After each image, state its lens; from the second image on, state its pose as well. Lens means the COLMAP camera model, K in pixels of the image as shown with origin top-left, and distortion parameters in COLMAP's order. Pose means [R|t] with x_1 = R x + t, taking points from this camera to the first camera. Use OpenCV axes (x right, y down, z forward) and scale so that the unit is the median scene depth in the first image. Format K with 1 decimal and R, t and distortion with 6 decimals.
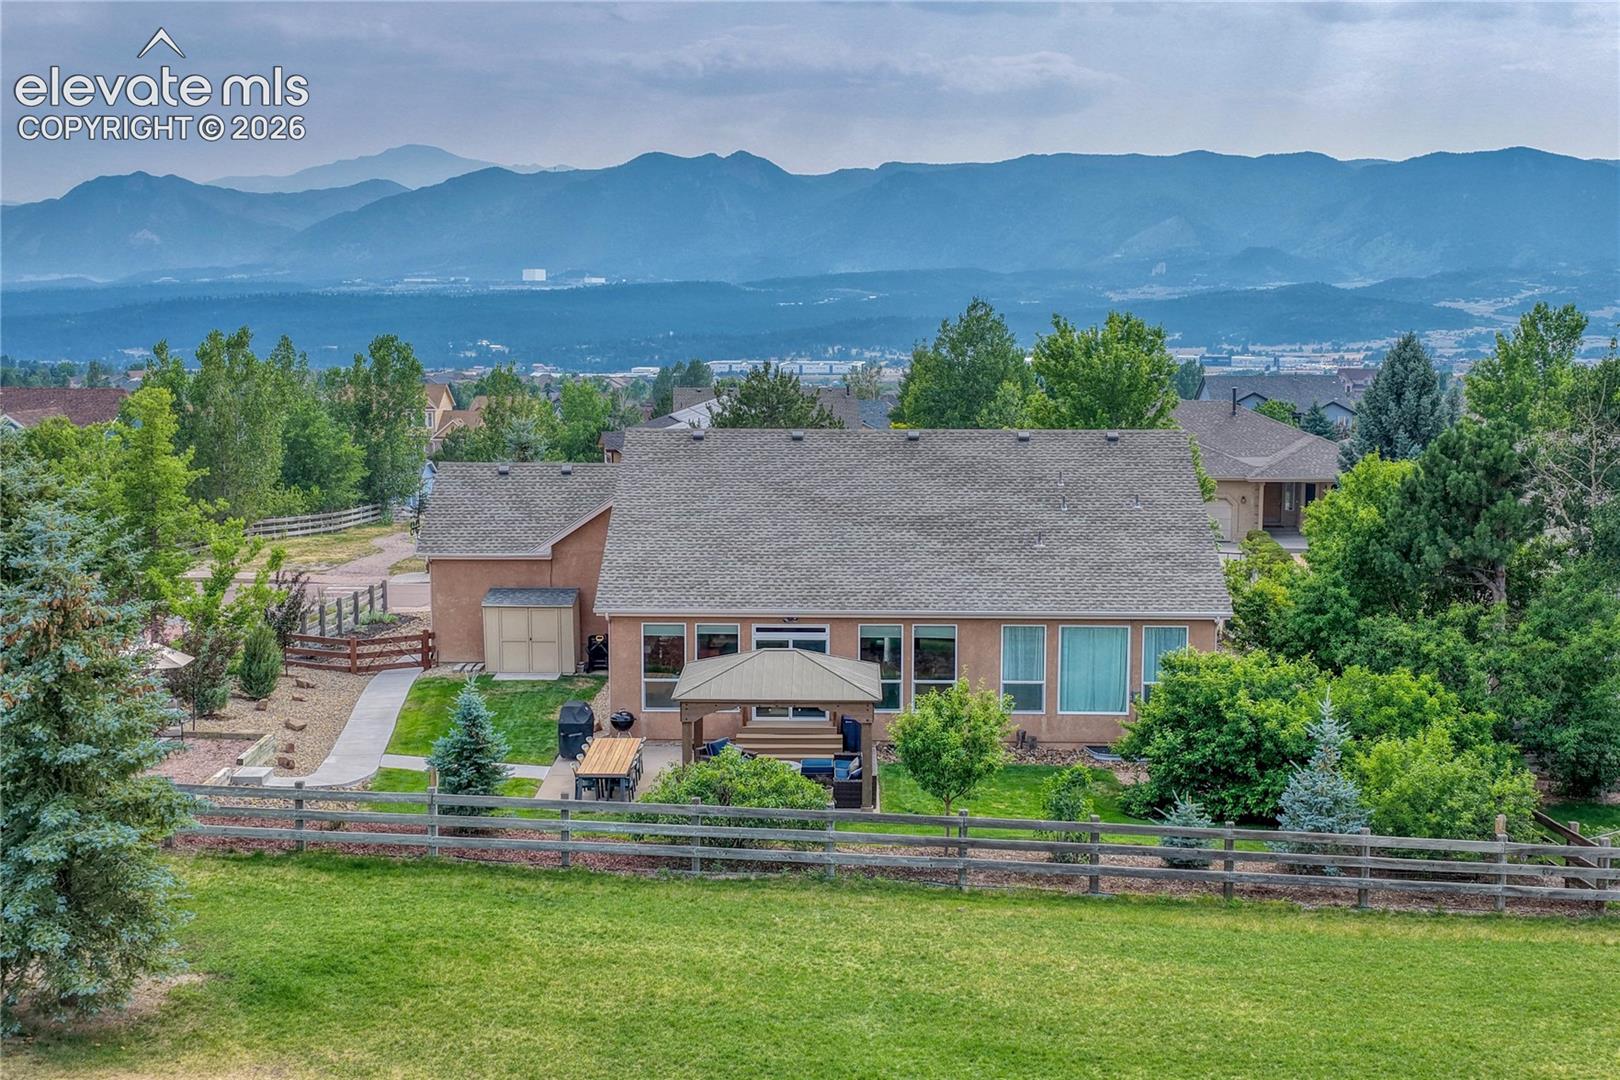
lens RADIAL K [[2082.1, 0, 810.8], [0, 2082.1, 573.0], [0, 0, 1]] dist [0.130693, -0.318688]
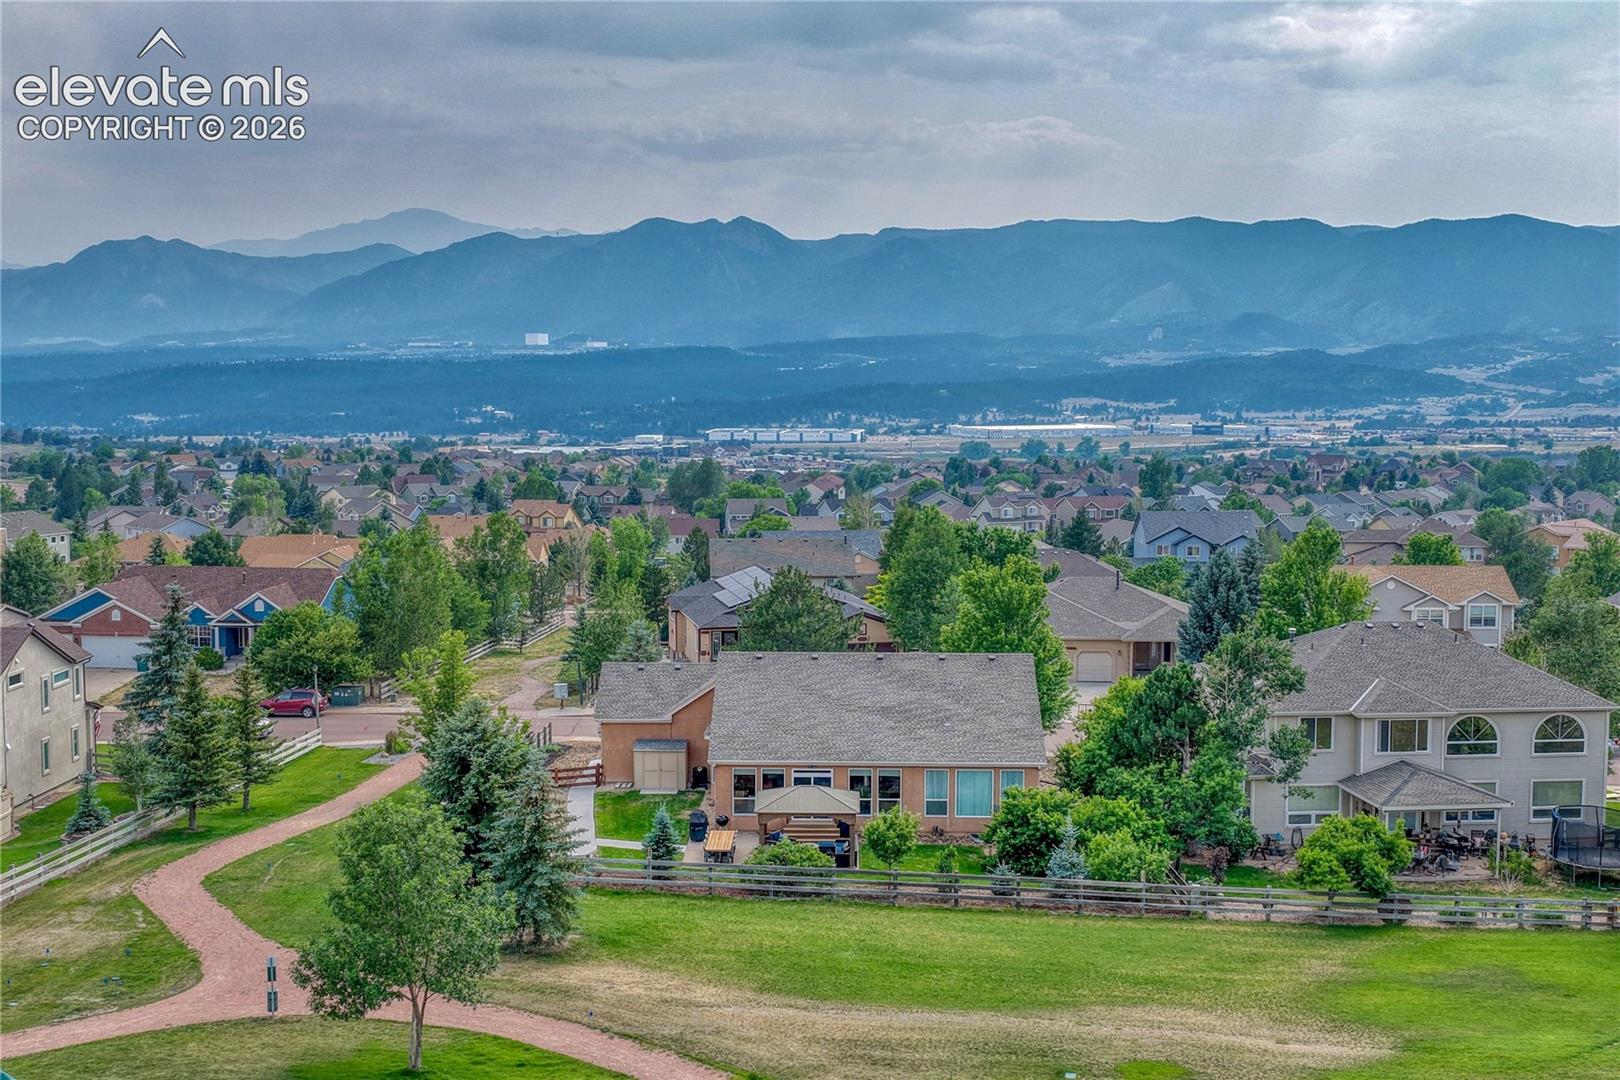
lens RADIAL K [[2133.9, 0, 810.0], [0, 2133.9, 540.0], [0, 0, 1]] dist [0.138979, -0.379833]
pose [[1.000000, 0.000780, 0.000015, -0.011706], [-0.000778, 0.999150, -0.041206, -0.099521], [-0.000047, 0.041206, 0.999151, -0.909476]]
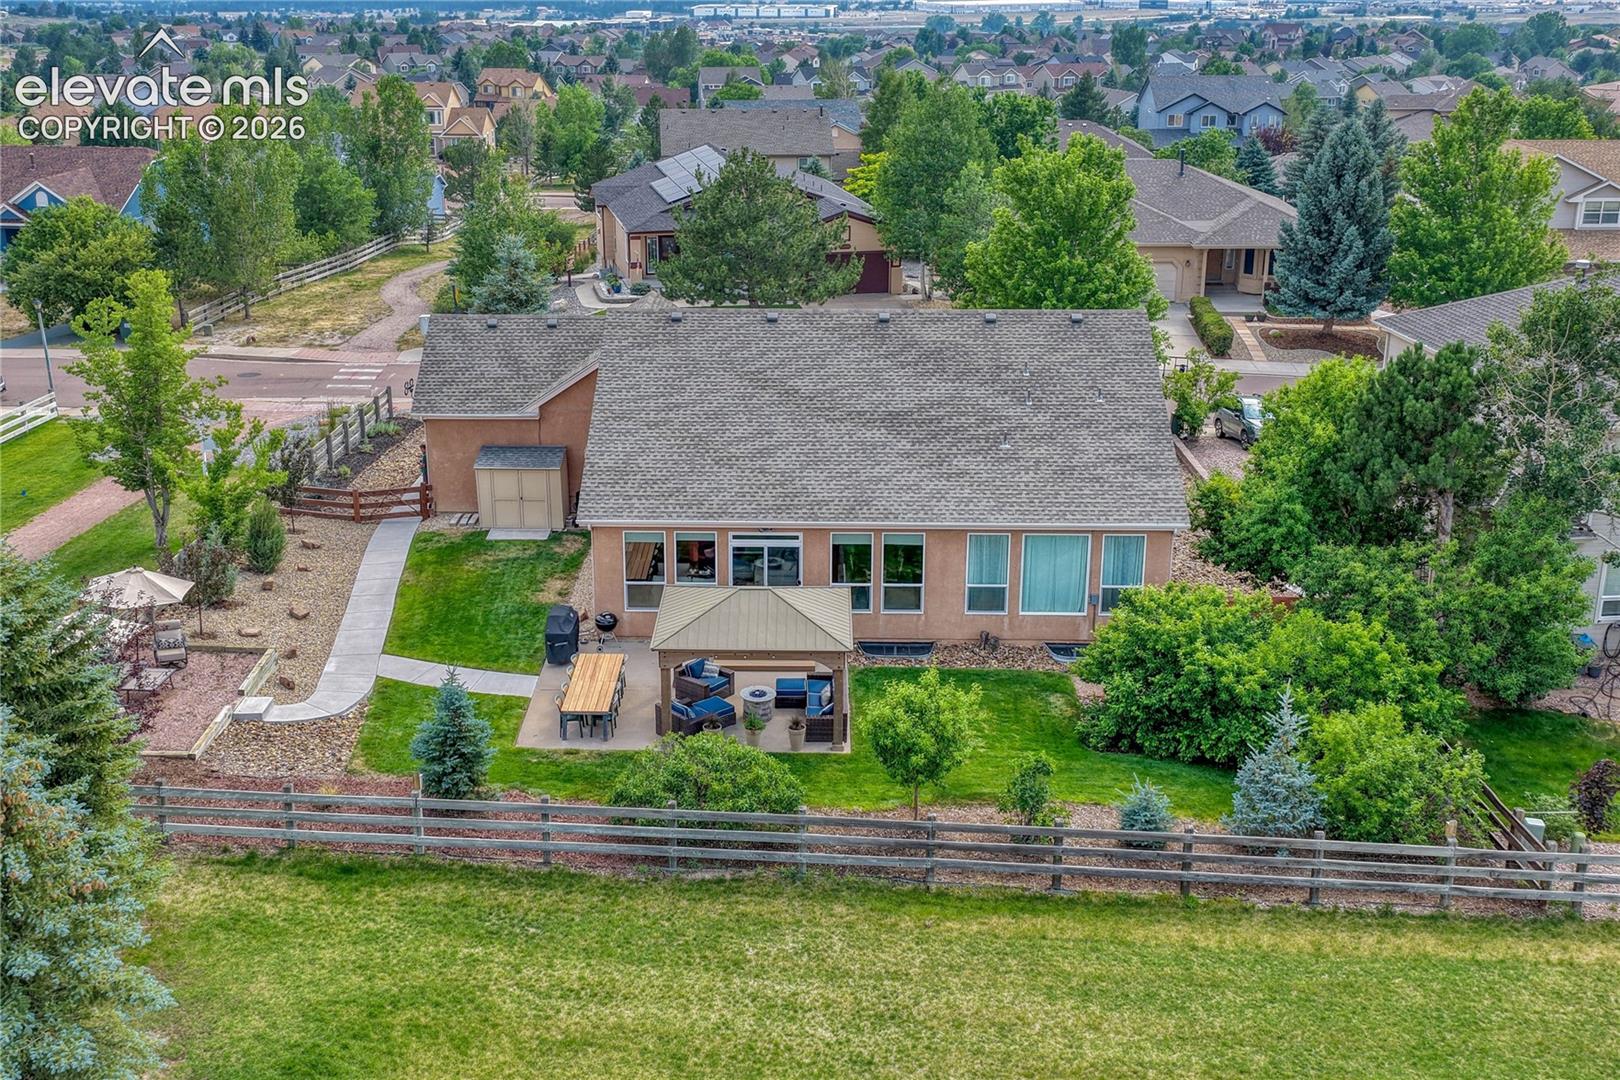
lens RADIAL K [[1798.7, 0, 786.4], [0, 1798.7, 532.0], [0, 0, 1]] dist [0.077622, -0.122385]
pose [[0.999999, -0.000866, -0.001300, 0.001948], [0.001094, 0.982378, 0.186903, -0.141421], [0.001116, -0.186905, 0.982377, 0.112685]]
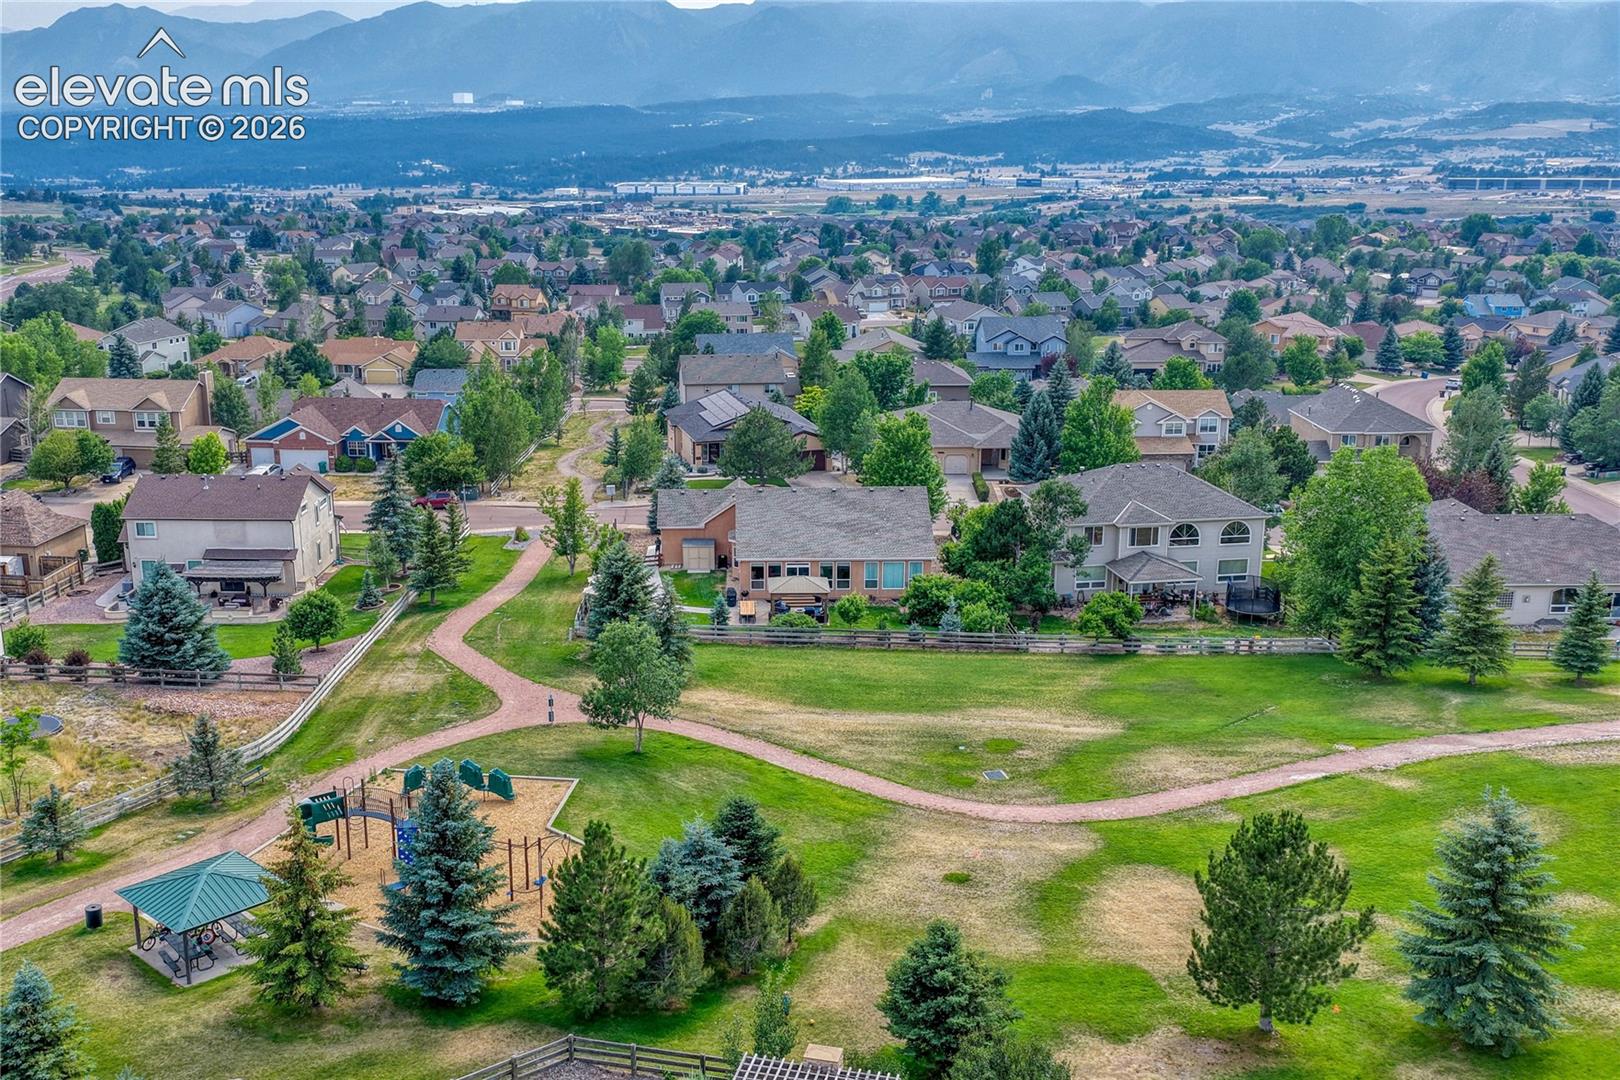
lens RADIAL K [[1798.7, 0, 786.4], [0, 1798.7, 532.0], [0, 0, 1]] dist [0.077622, -0.122385]
pose [[0.998608, -0.012758, 0.051186, -0.162922], [0.007058, 0.993901, 0.110046, -0.315027], [-0.052278, -0.109531, 0.992608, -1.666388]]
